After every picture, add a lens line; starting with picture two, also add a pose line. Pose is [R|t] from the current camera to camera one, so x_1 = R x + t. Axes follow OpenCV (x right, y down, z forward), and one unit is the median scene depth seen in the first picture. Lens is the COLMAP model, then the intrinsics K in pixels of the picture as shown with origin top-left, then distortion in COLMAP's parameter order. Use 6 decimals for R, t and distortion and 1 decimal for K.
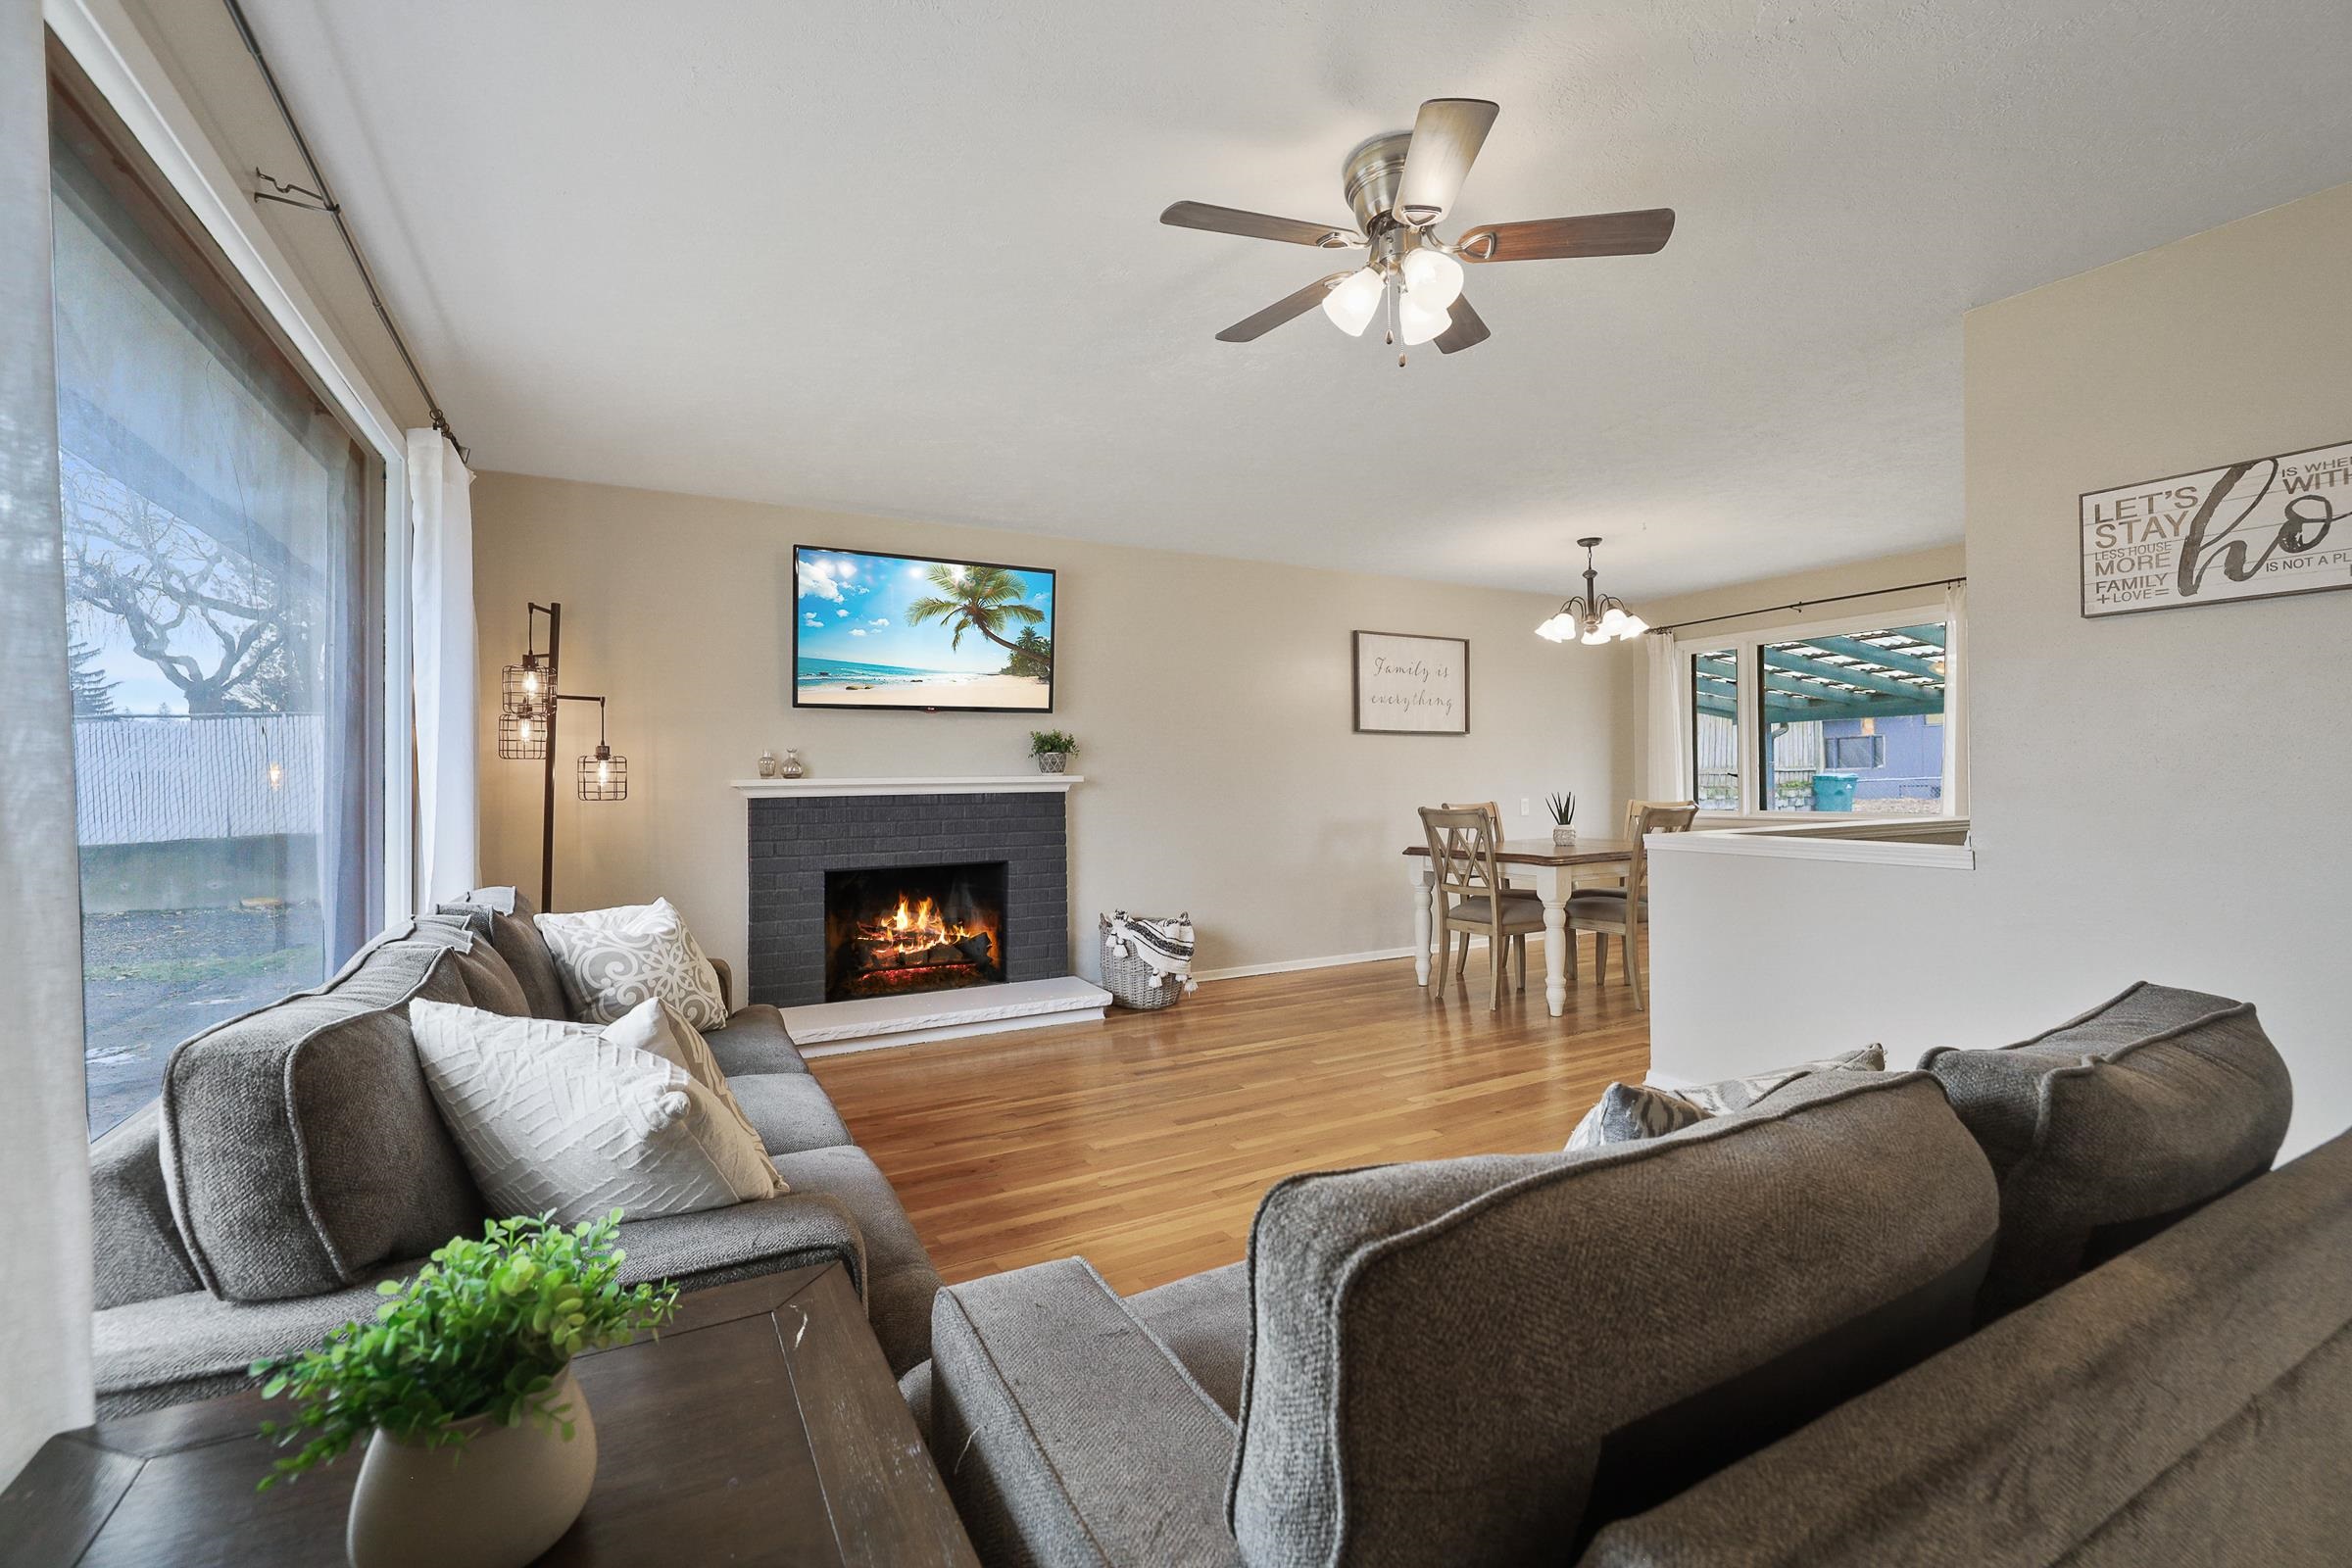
lens RADIAL K [[996.8, 0, 1179.1], [0, 996.8, 770.9], [0, 0, 1]] dist [-0.003032, -0.000273]
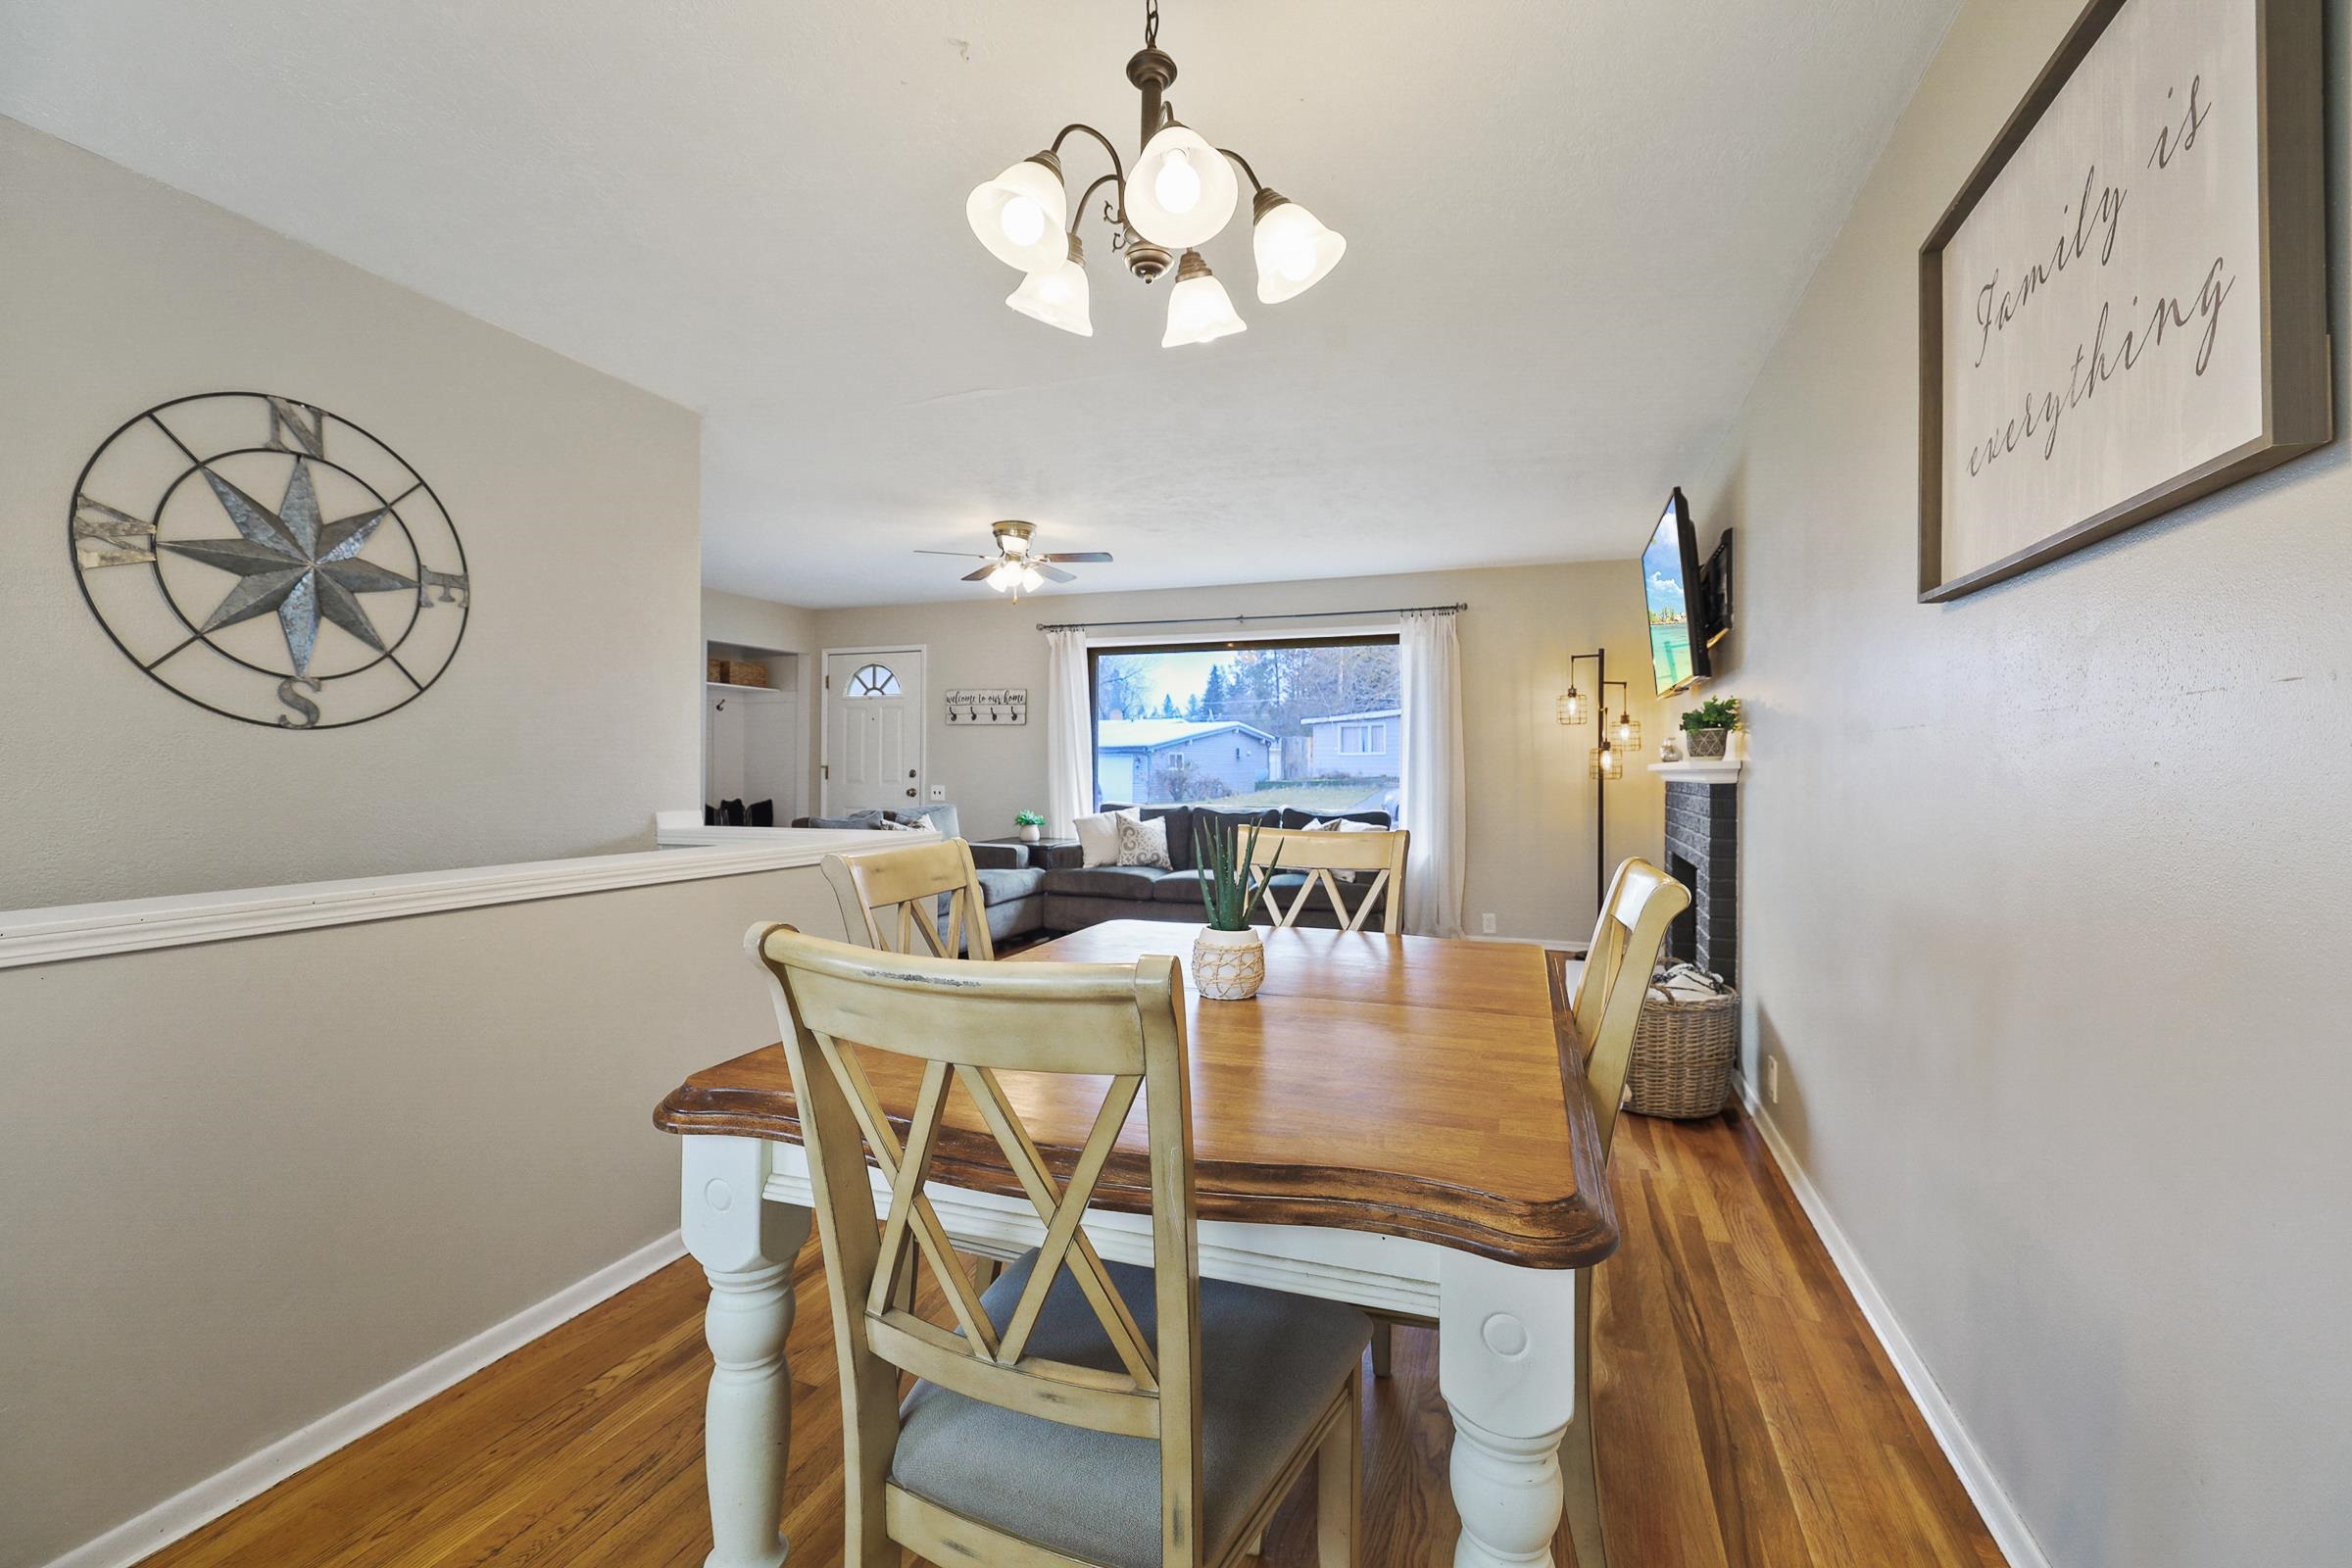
lens RADIAL K [[979.0, 0, 1180.5], [0, 979.0, 764.2], [0, 0, 1]] dist [-0.001314, 0.000007]
pose [[-0.760395, 0.005253, -0.649439, 0.656469], [0.011645, 0.999917, -0.005546, 0.006490], [0.649356, -0.011780, -0.760393, 1.352983]]
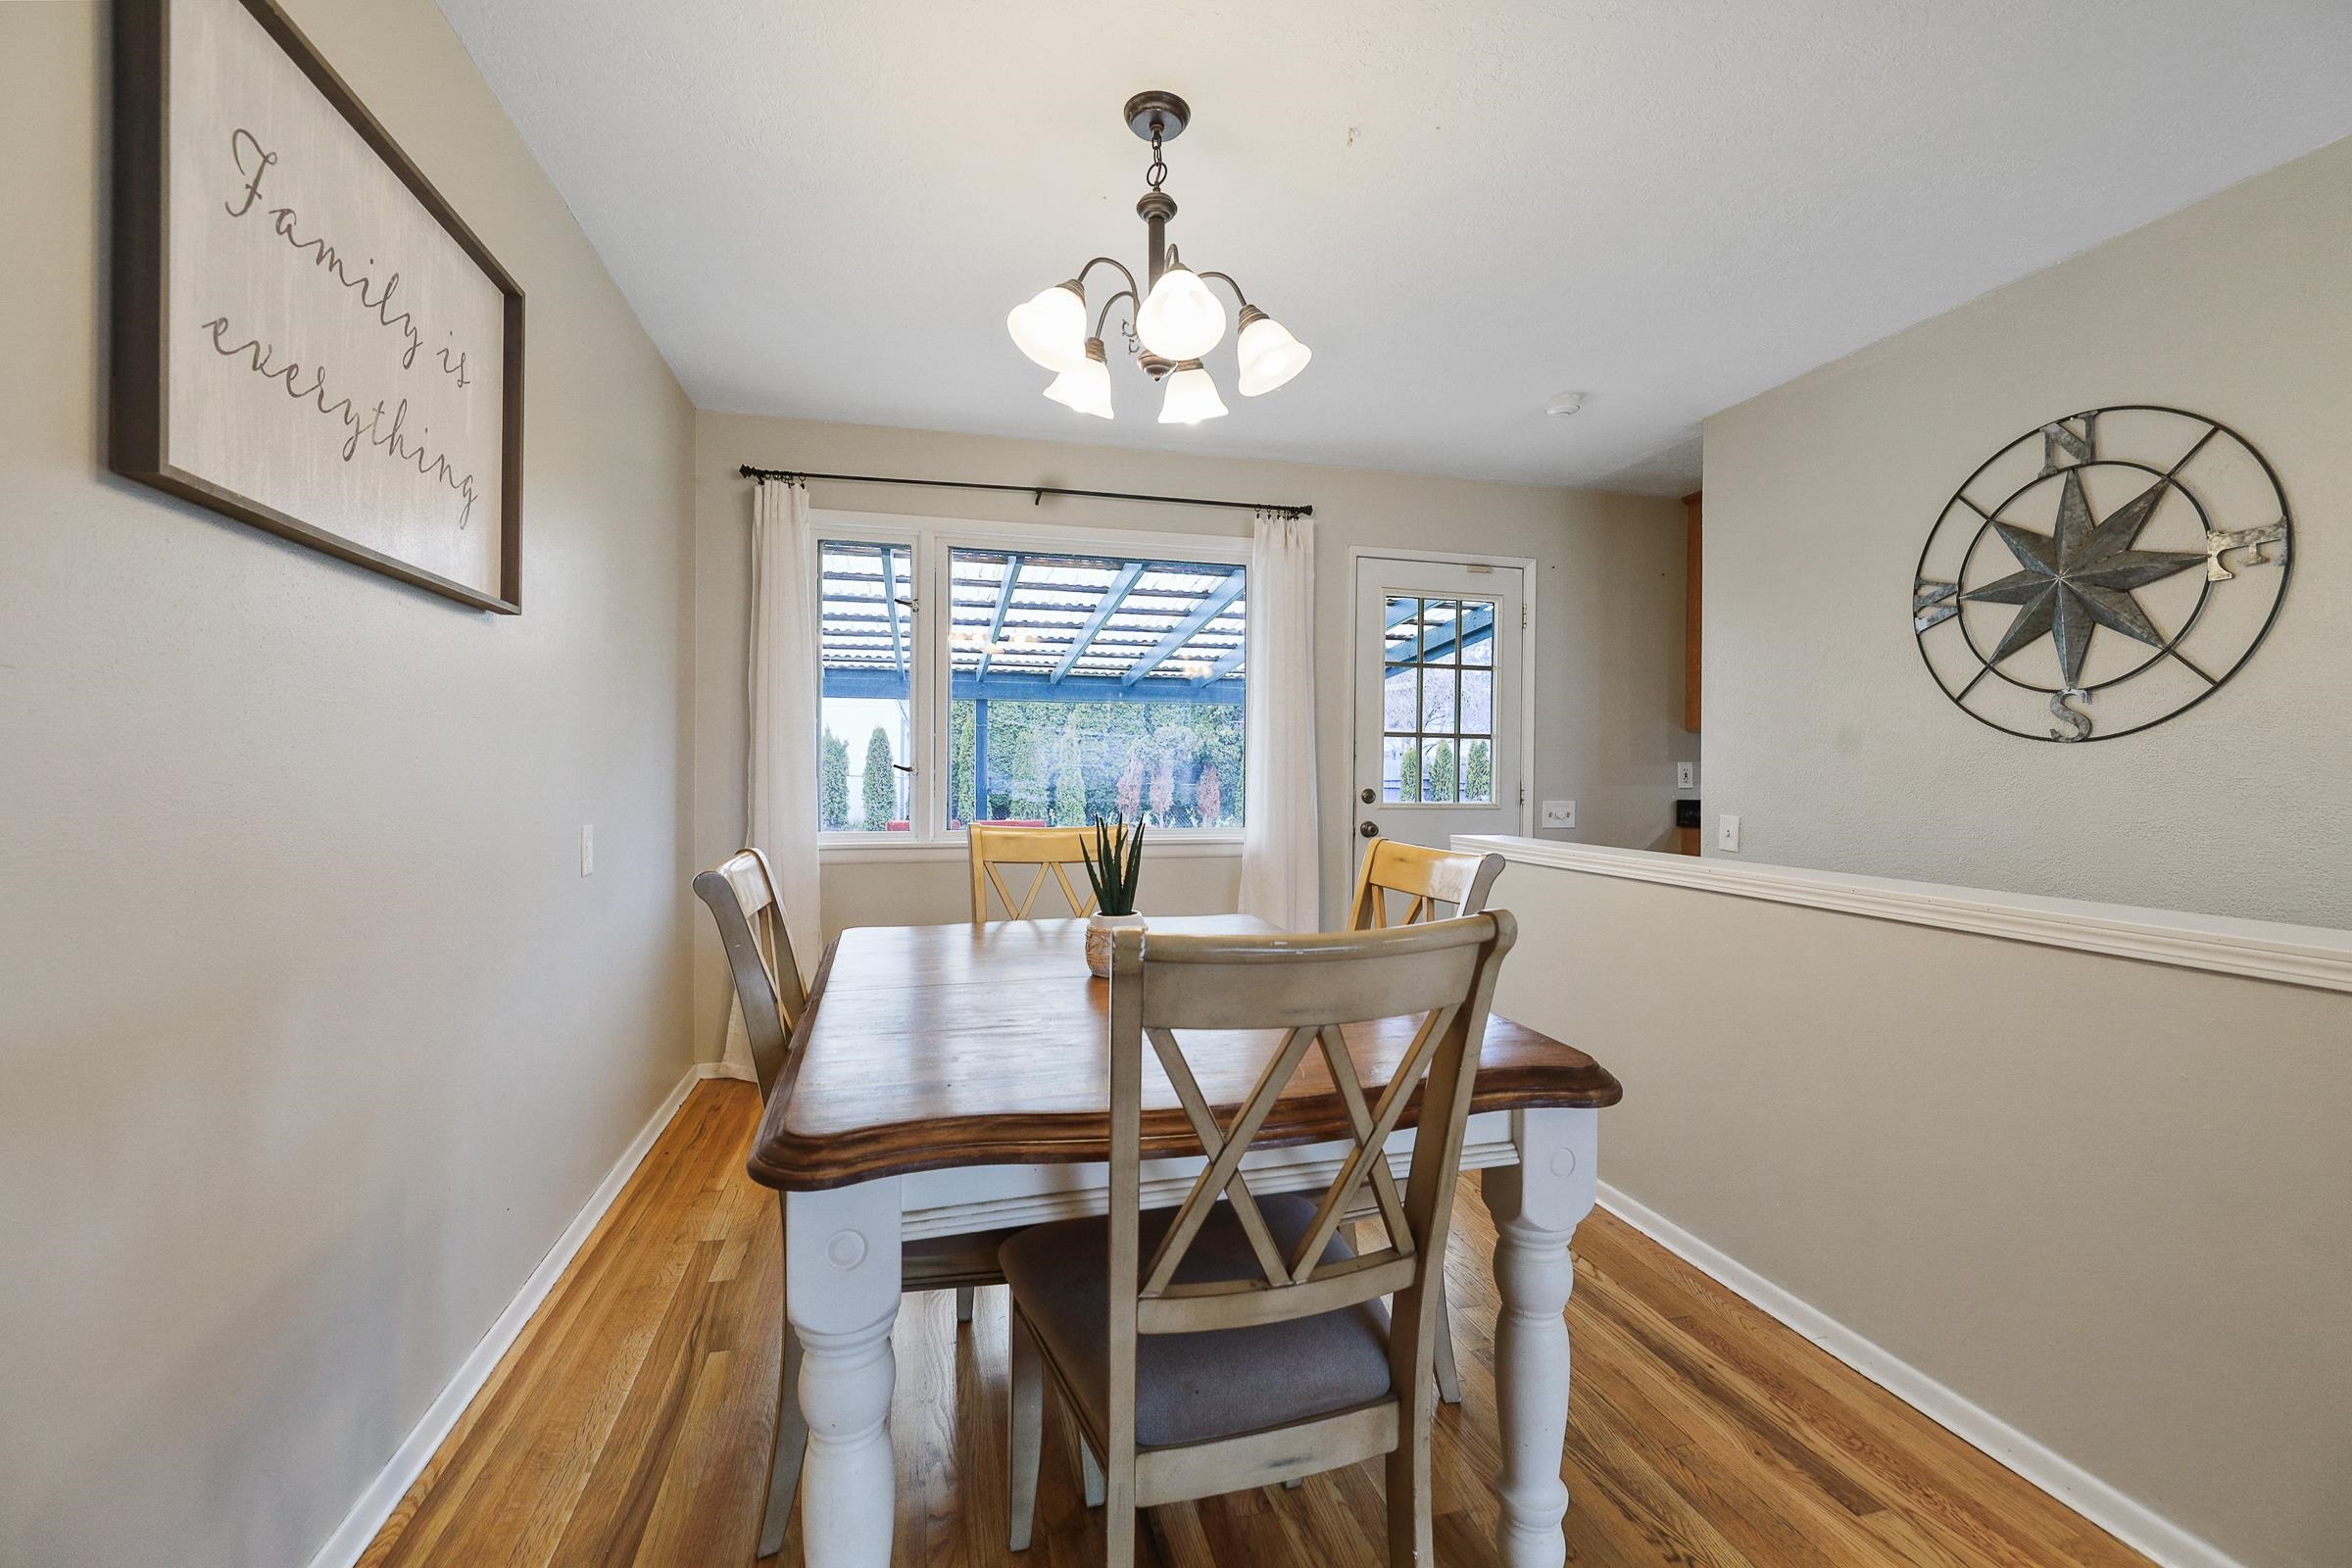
lens RADIAL K [[996.8, 0, 1179.1], [0, 996.8, 770.9], [0, 0, 1]] dist [-0.003032, -0.000273]
pose [[0.246814, 0.013316, 0.968971, 0.077449], [-0.021107, 0.999742, -0.008363, 0.009105], [-0.968833, -0.018388, 0.247031, 1.000955]]
